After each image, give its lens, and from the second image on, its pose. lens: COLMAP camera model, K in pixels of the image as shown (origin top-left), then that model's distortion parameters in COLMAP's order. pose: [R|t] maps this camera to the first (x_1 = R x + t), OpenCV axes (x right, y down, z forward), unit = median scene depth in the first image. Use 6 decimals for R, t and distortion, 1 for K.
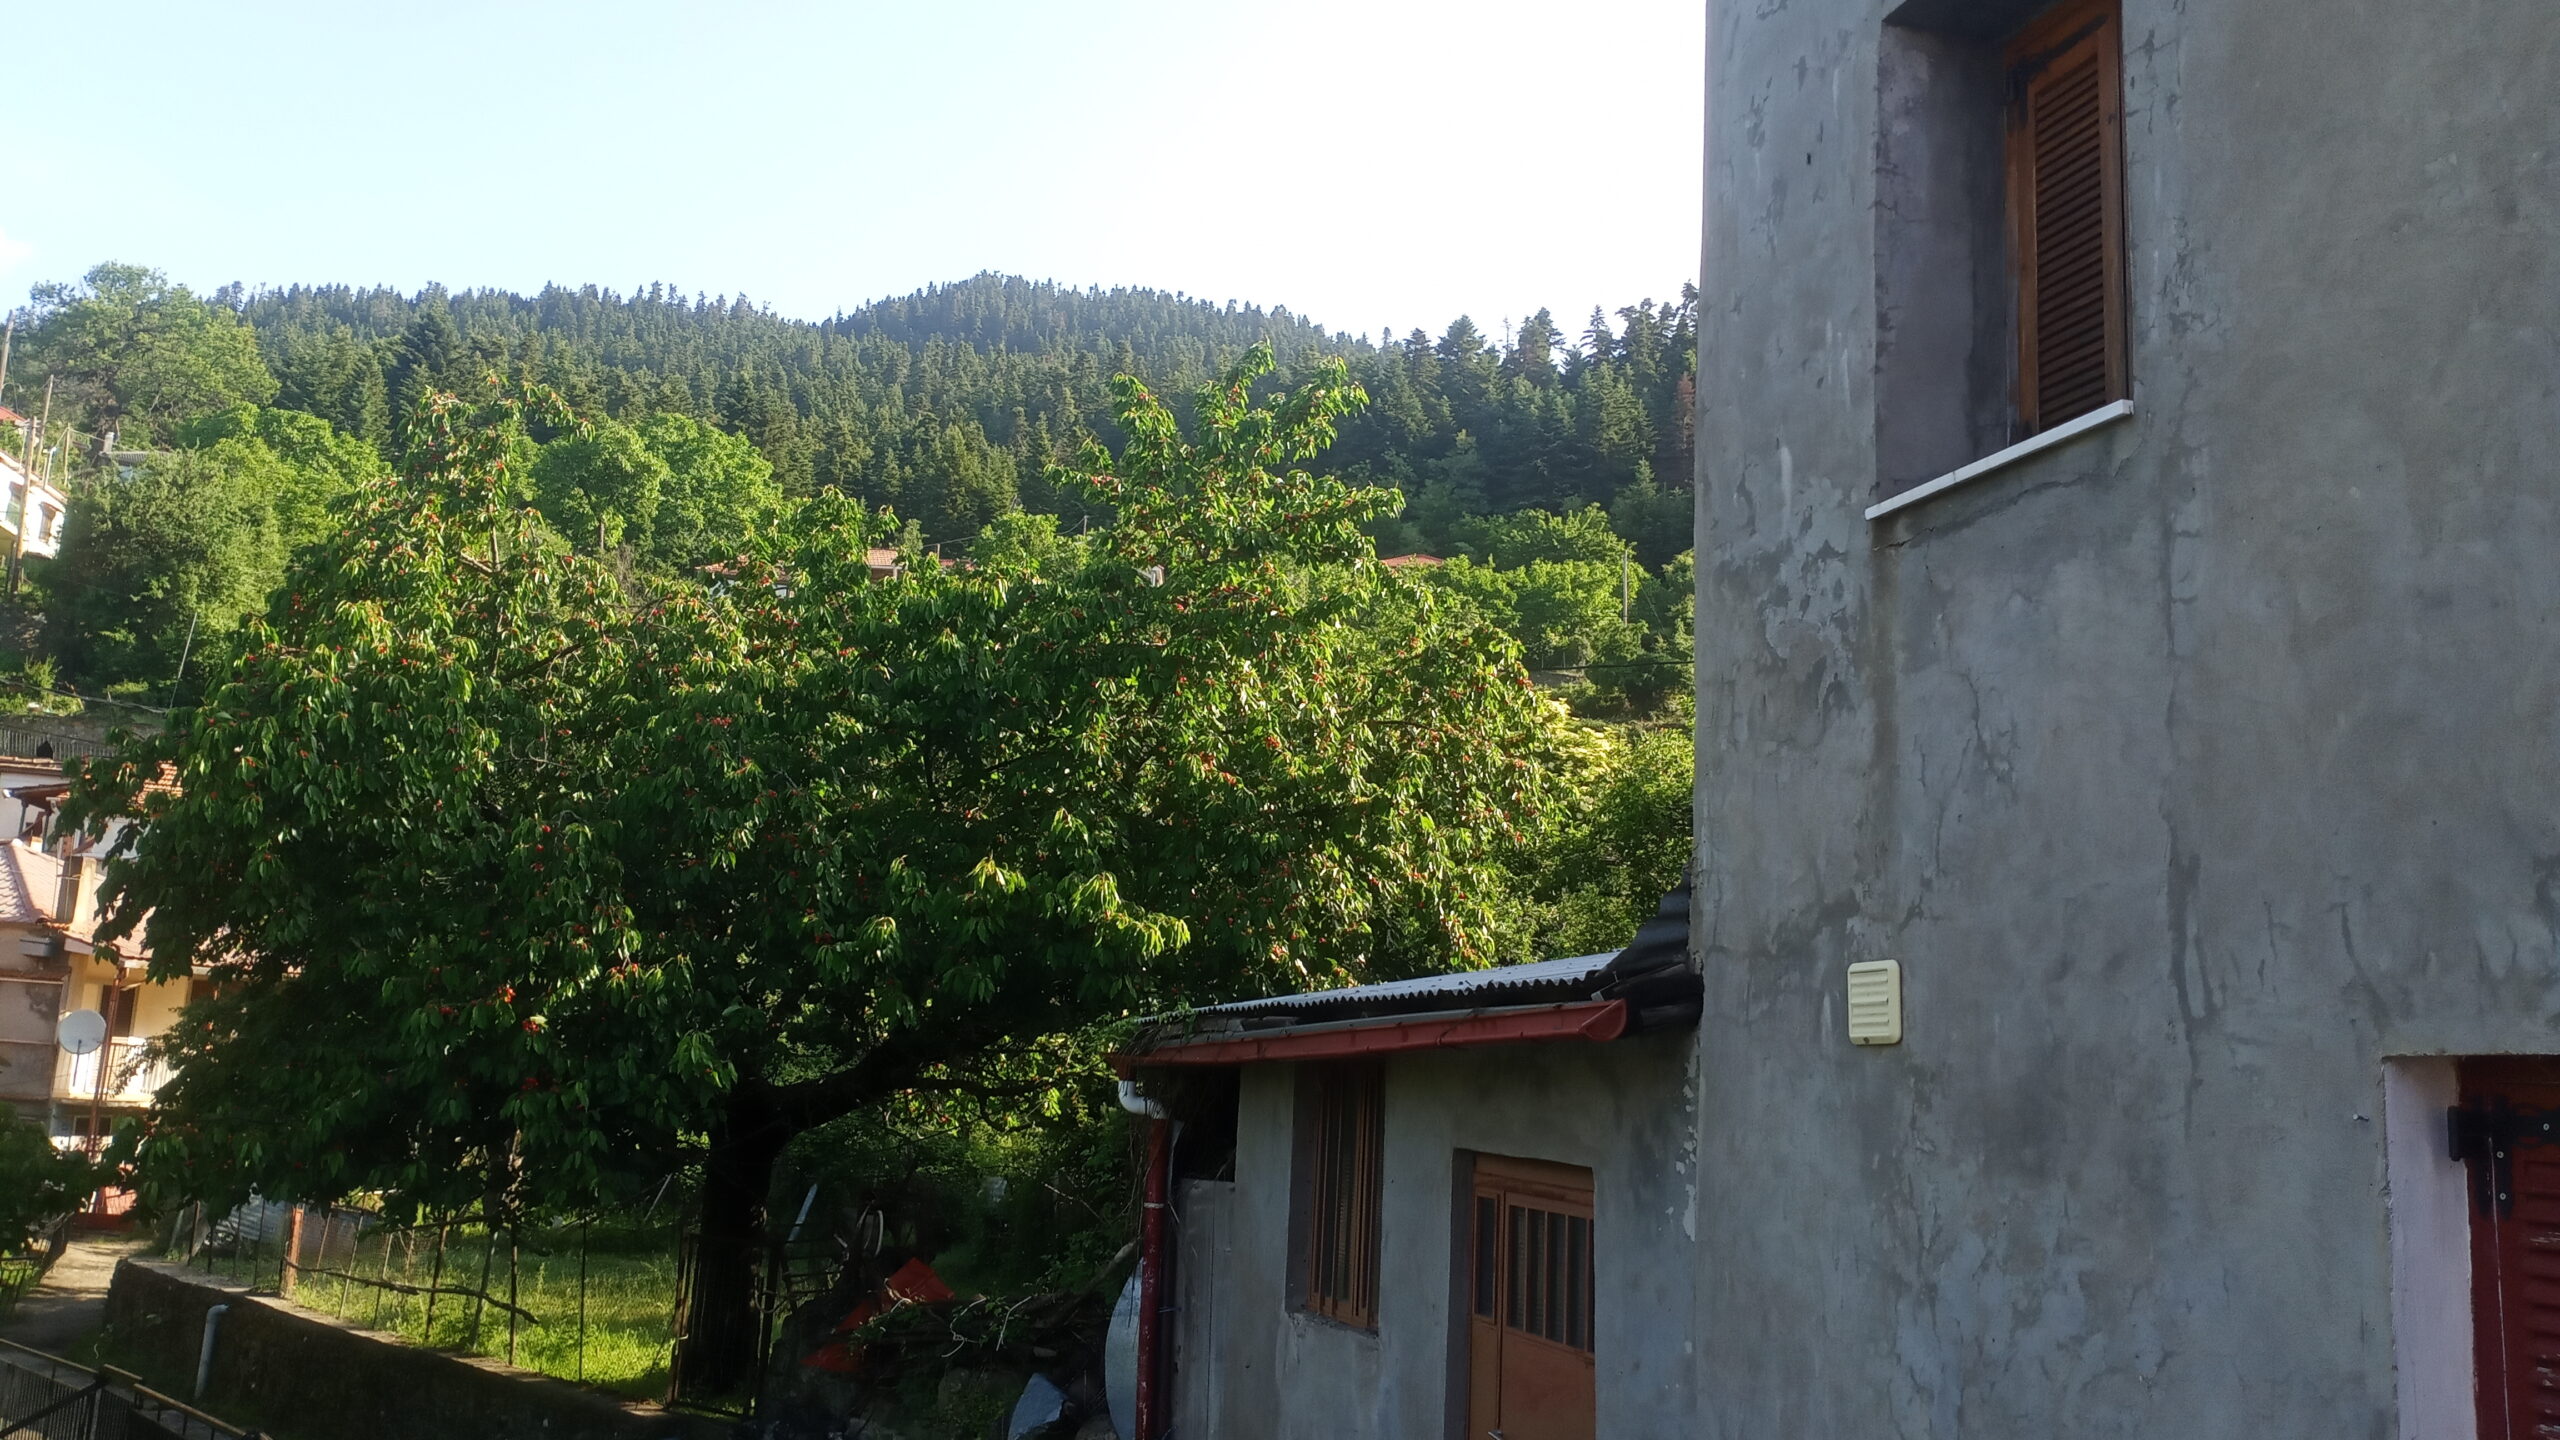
lens RADIAL K [[2003.0, 0, 1278.4], [0, 2003.0, 704.1], [0, 0, 1]] dist [0.068118, -0.147455]
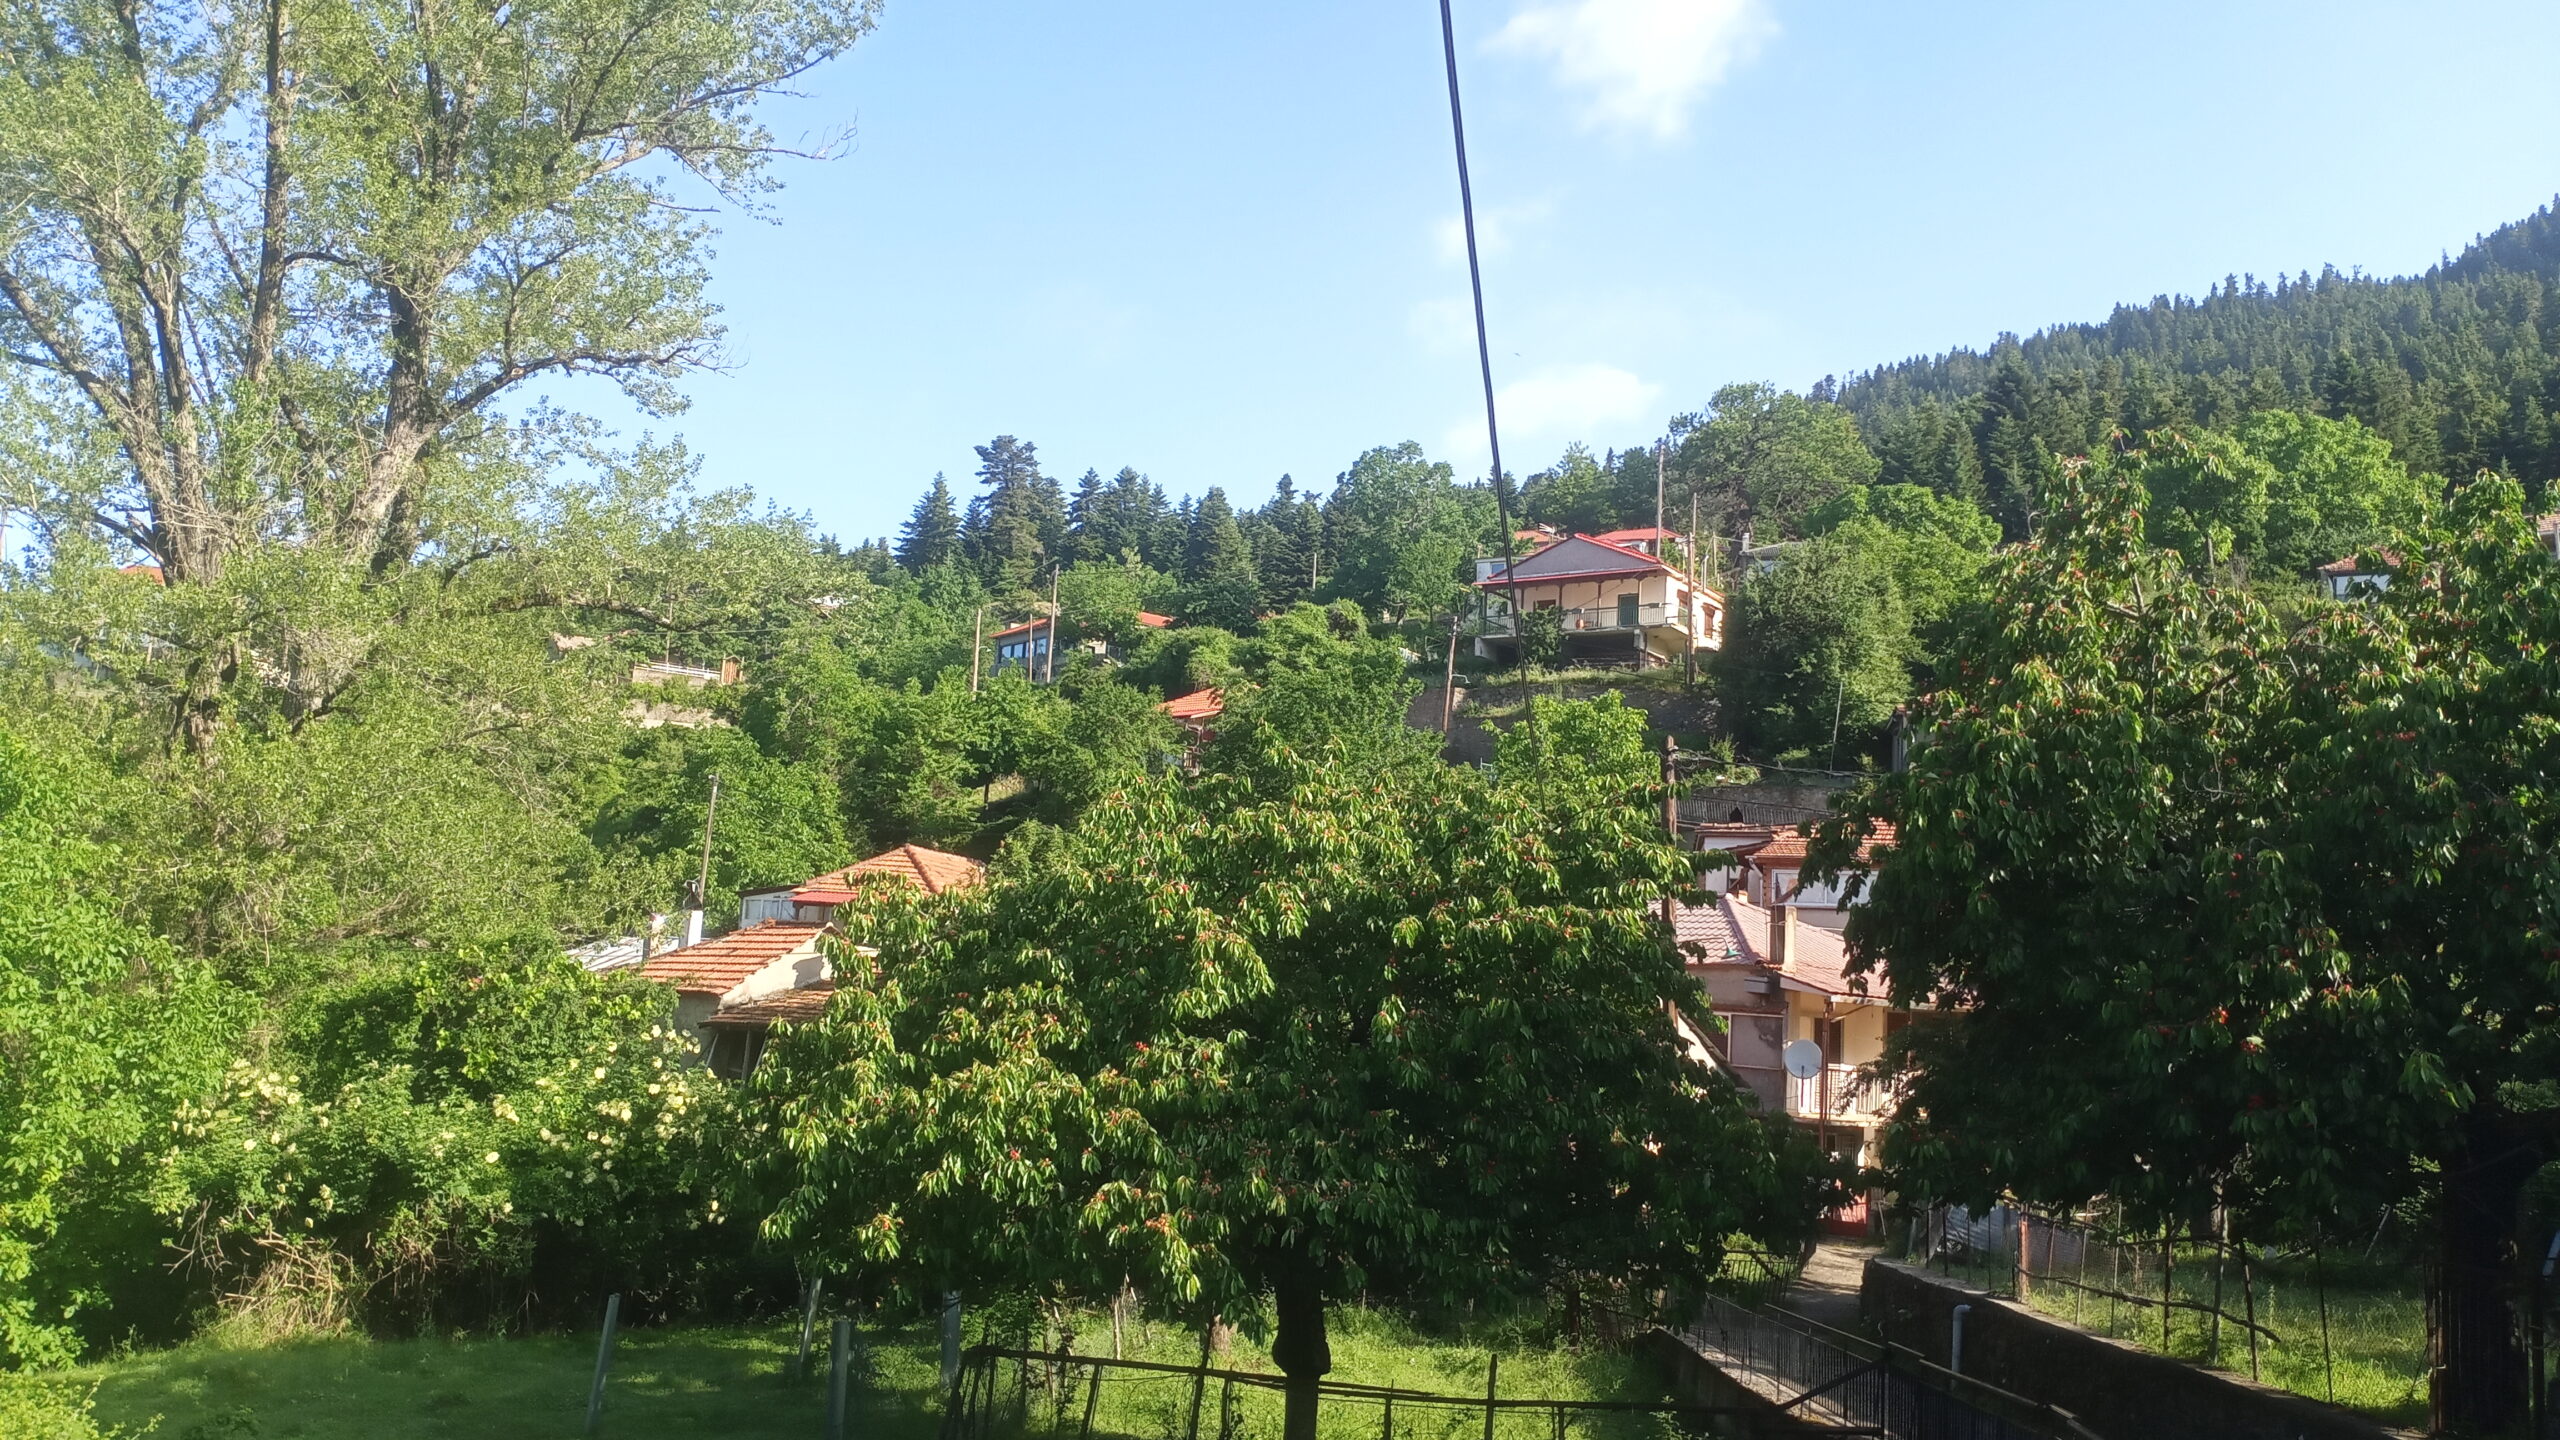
lens RADIAL K [[2003.0, 0, 1278.4], [0, 2003.0, 704.1], [0, 0, 1]] dist [0.068118, -0.147455]
pose [[0.717402, -0.113937, -0.687279, 0.002109], [0.102661, 0.993055, -0.057468, -0.002282], [0.689054, -0.029329, 0.724117, -0.029190]]
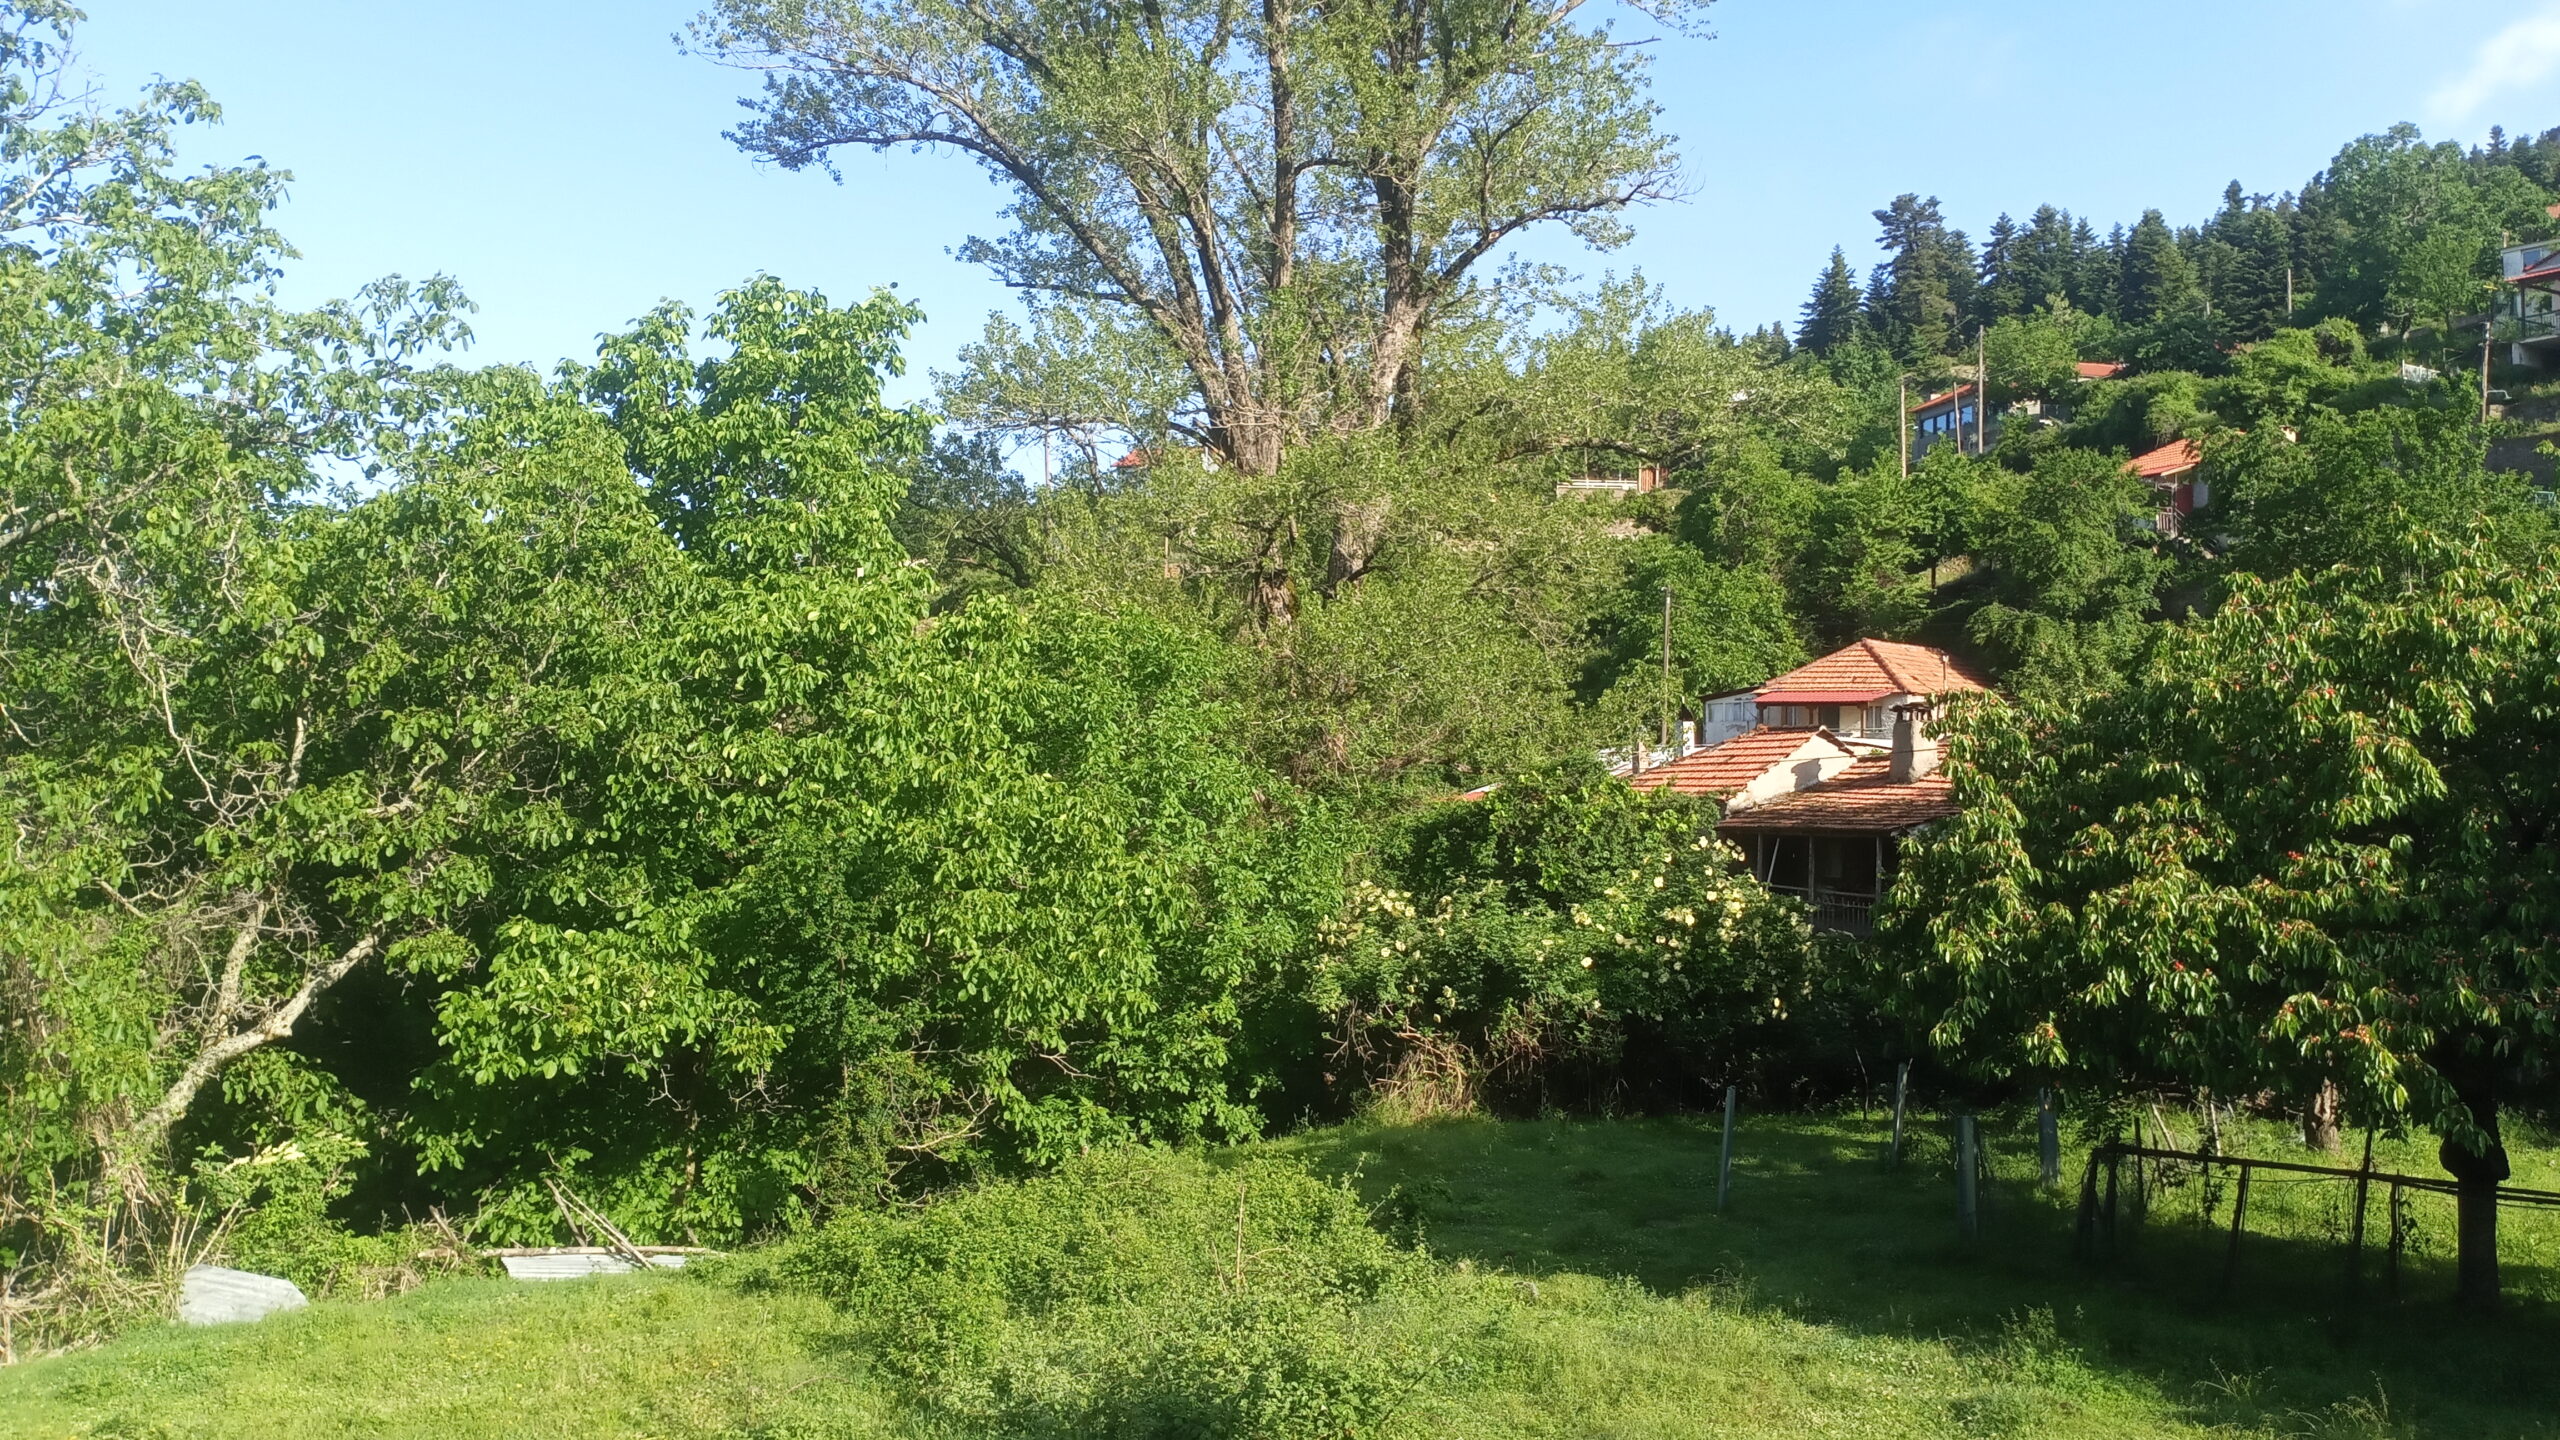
lens RADIAL K [[2016.7, 0, 1280.0], [0, 2016.7, 693.8], [0, 0, 1]] dist [0.090424, -0.152712]
pose [[0.352335, -0.082751, -0.932208, 0.005622], [0.177733, 0.983872, -0.020162, -0.027556], [0.918842, -0.158581, 0.361360, -0.110273]]
